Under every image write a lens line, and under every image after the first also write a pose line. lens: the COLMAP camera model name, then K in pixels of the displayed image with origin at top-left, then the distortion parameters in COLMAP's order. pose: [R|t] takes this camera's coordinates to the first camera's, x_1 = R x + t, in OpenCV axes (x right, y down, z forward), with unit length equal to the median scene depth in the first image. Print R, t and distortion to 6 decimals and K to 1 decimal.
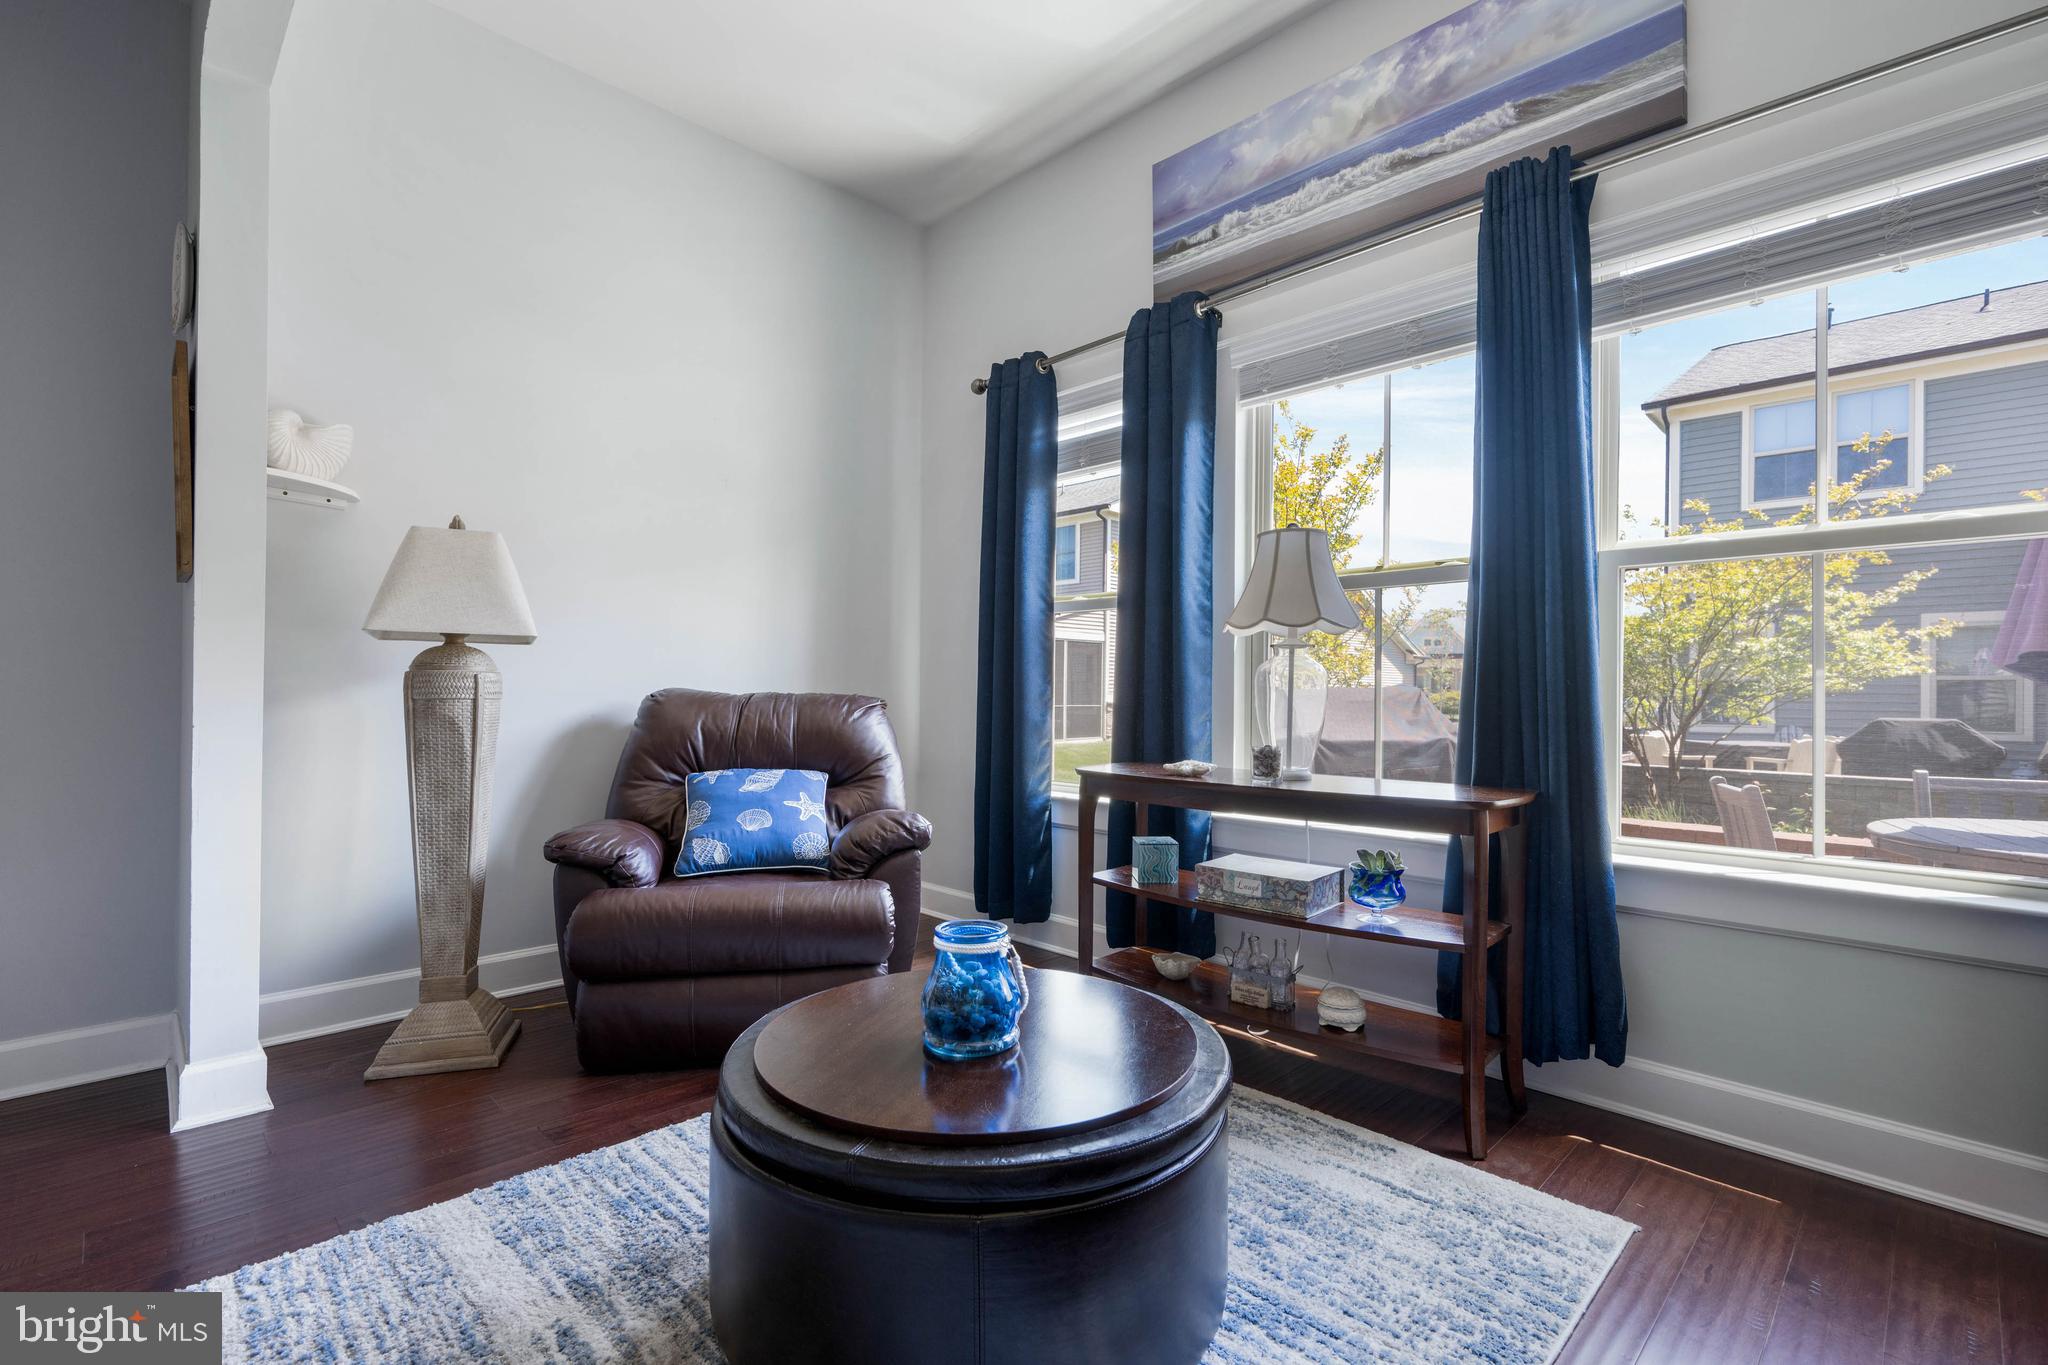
lens RADIAL K [[935.6, 0, 1014.2], [0, 935.6, 688.6], [0, 0, 1]] dist [-0.001124, 0.001400]
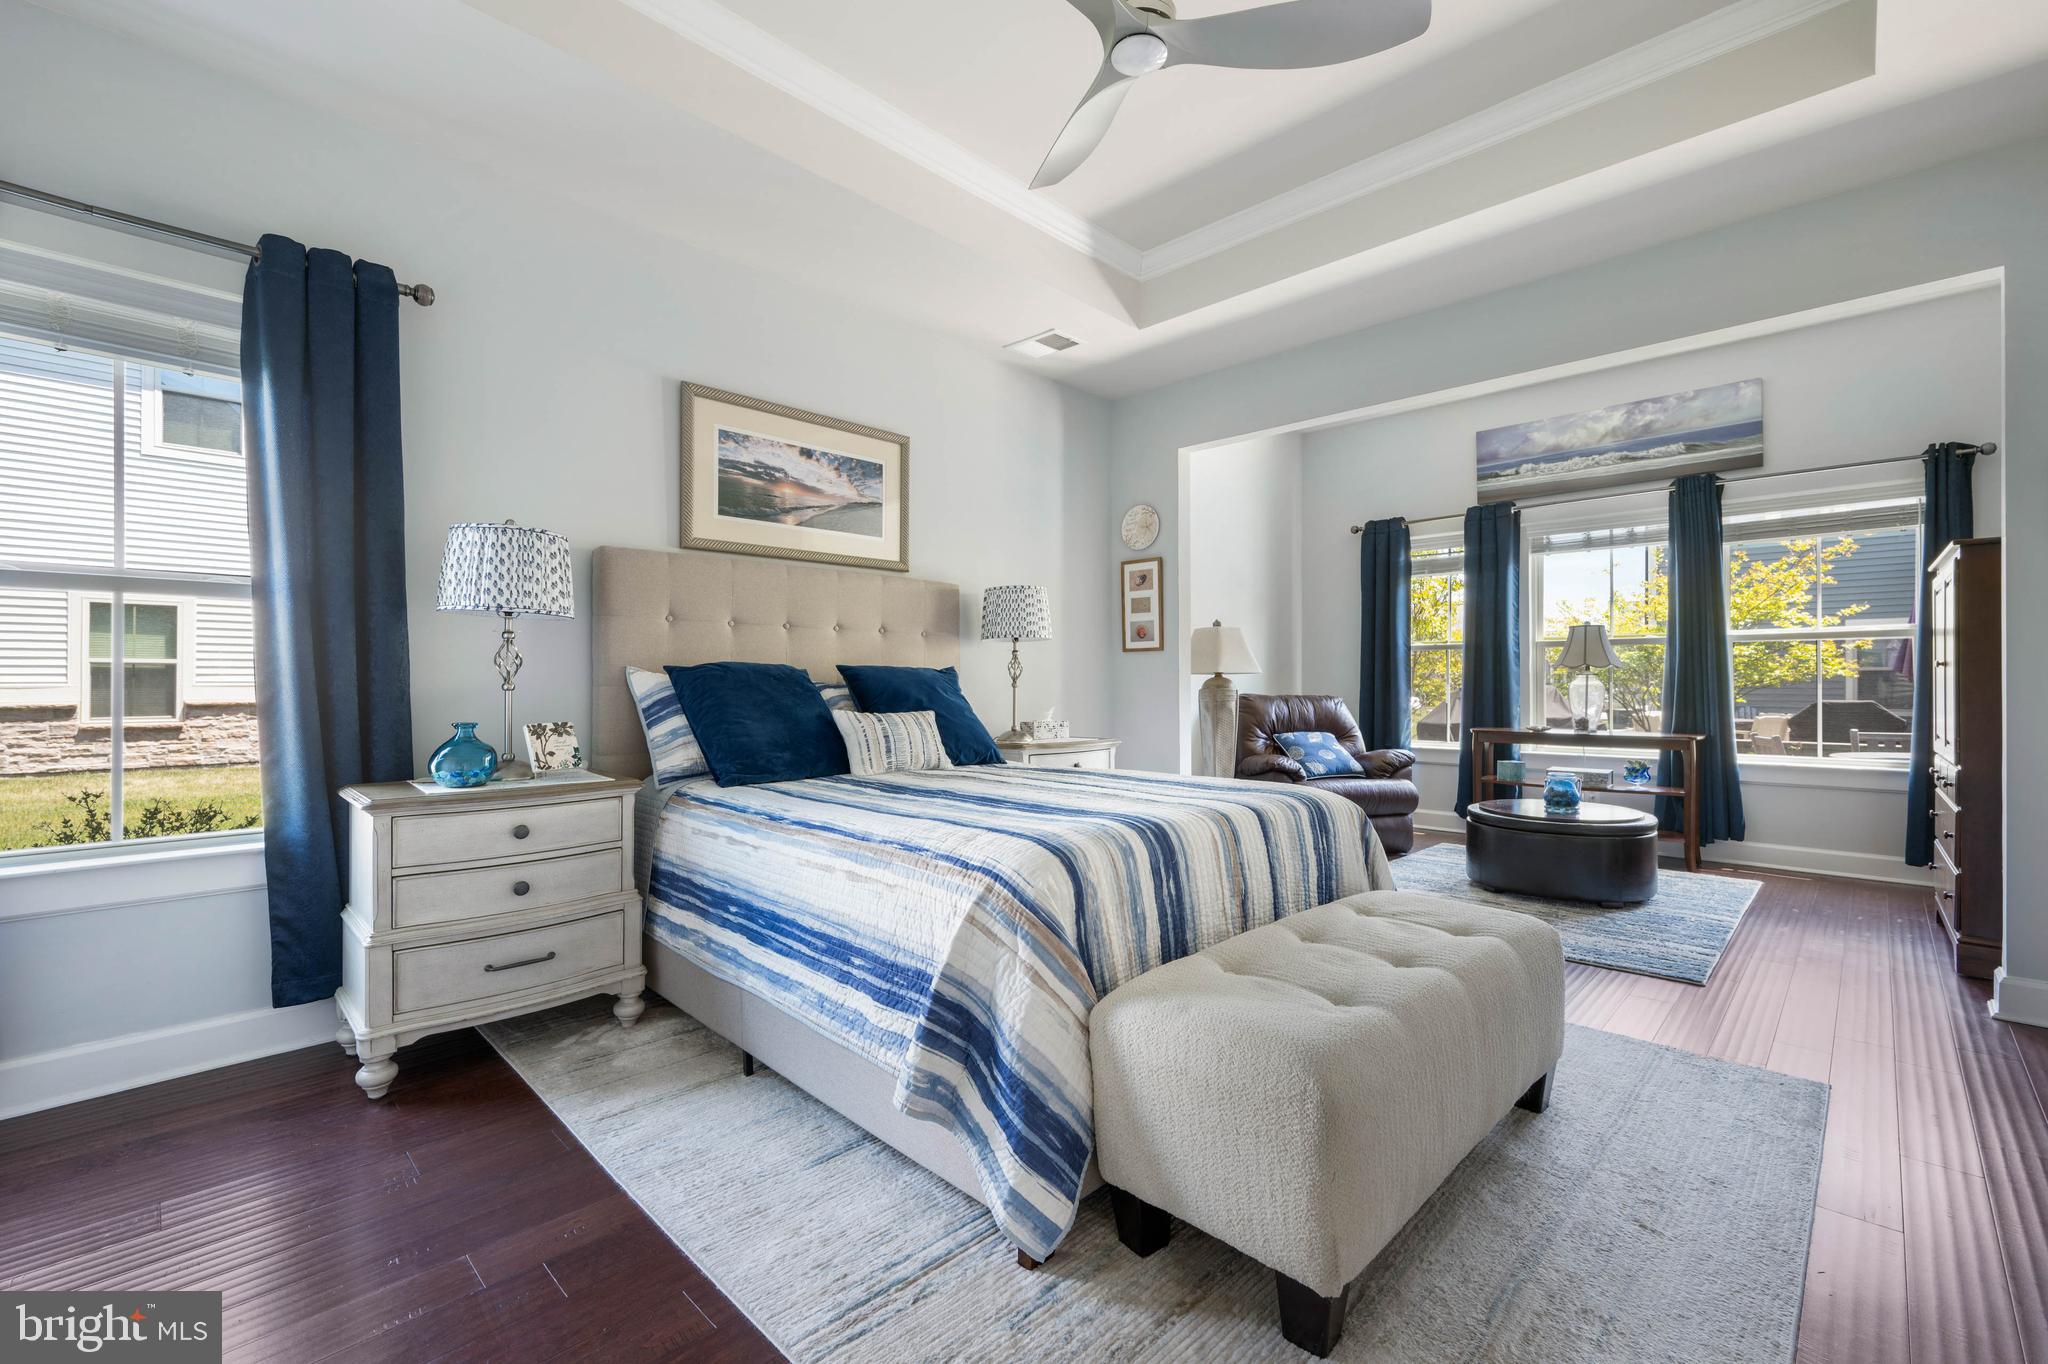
lens RADIAL K [[868.6, 0, 1017.8], [0, 868.6, 678.6], [0, 0, 1]] dist [-0.004984, 0.001186]
pose [[0.999906, -0.010092, 0.009234, -1.046131], [0.010107, 0.999948, -0.001531, -0.042446], [-0.009218, 0.001624, 0.999956, -1.041533]]
